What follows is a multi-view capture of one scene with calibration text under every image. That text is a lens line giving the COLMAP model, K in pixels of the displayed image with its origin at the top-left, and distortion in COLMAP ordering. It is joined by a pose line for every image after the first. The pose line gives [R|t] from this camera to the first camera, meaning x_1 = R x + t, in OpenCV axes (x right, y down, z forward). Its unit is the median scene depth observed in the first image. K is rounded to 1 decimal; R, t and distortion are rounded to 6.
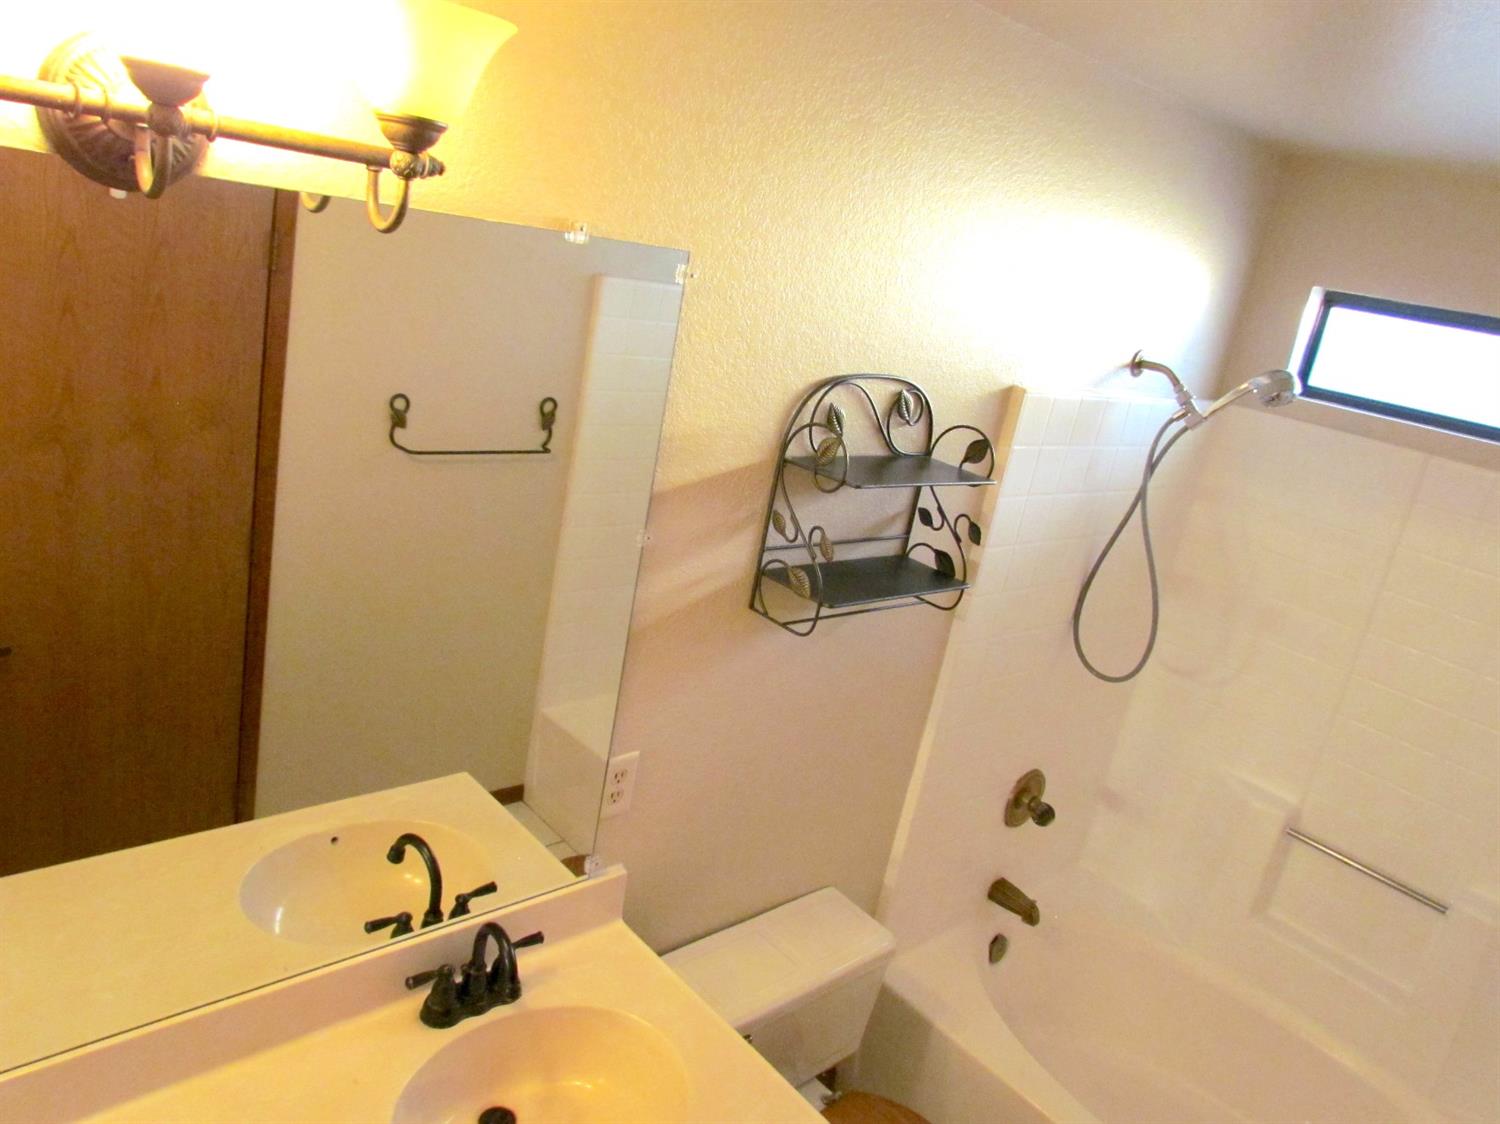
lens RADIAL K [[1058.3, 0, 756.0], [0, 1058.3, 555.9], [0, 0, 1]] dist [-0.024687, -0.007549]
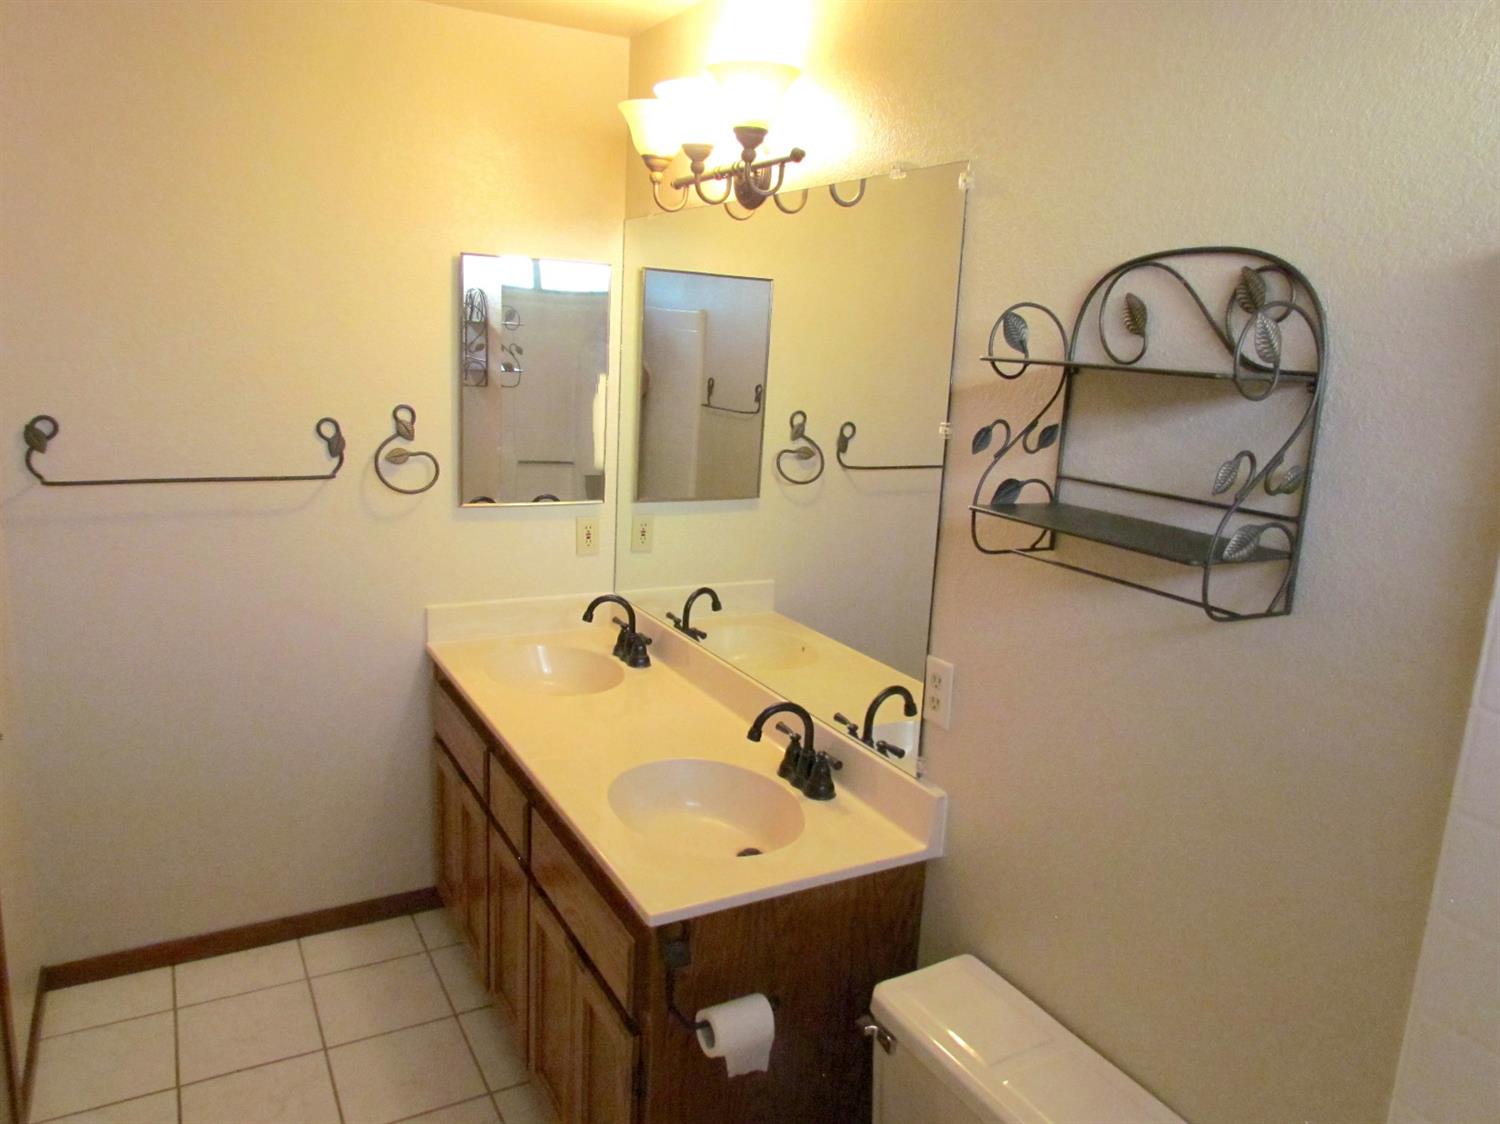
lens RADIAL K [[1058.3, 0, 756.0], [0, 1058.3, 555.9], [0, 0, 1]] dist [-0.024687, -0.007549]
pose [[-0.211361, 0.017507, -0.977251, 0.890641], [-0.367505, 0.925048, 0.096056, 0.061334], [0.905686, 0.379448, -0.189085, 0.968873]]
